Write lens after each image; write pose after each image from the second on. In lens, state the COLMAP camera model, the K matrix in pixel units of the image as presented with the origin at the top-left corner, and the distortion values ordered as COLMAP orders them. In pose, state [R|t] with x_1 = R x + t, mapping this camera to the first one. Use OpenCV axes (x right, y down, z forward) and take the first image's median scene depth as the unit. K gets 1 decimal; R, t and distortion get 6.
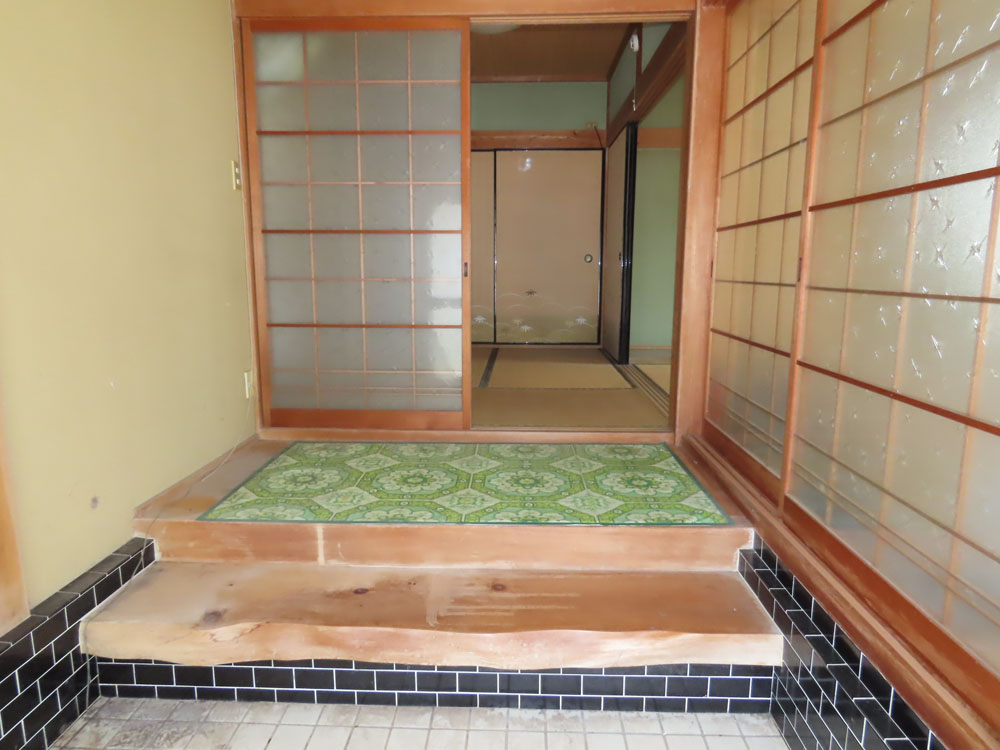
lens RADIAL K [[635.0, 0, 500.0], [0, 635.0, 375.0], [0, 0, 1]] dist [-0.001710, -0.000153]
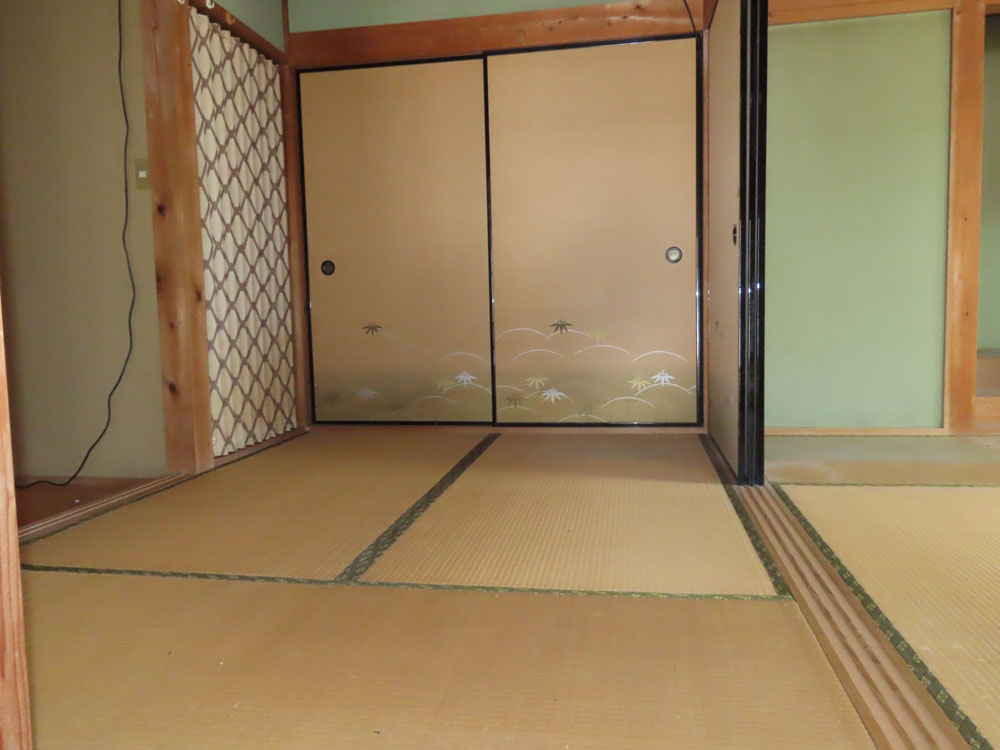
lens RADIAL K [[740.3, 0, 500.0], [0, 740.3, 375.0], [0, 0, 1]] dist [0.011053, -0.012128]
pose [[0.989468, -0.014344, -0.144040, 0.088892], [0.002722, 0.996746, -0.080557, -0.043664], [0.144726, 0.079316, 0.986288, 0.424169]]
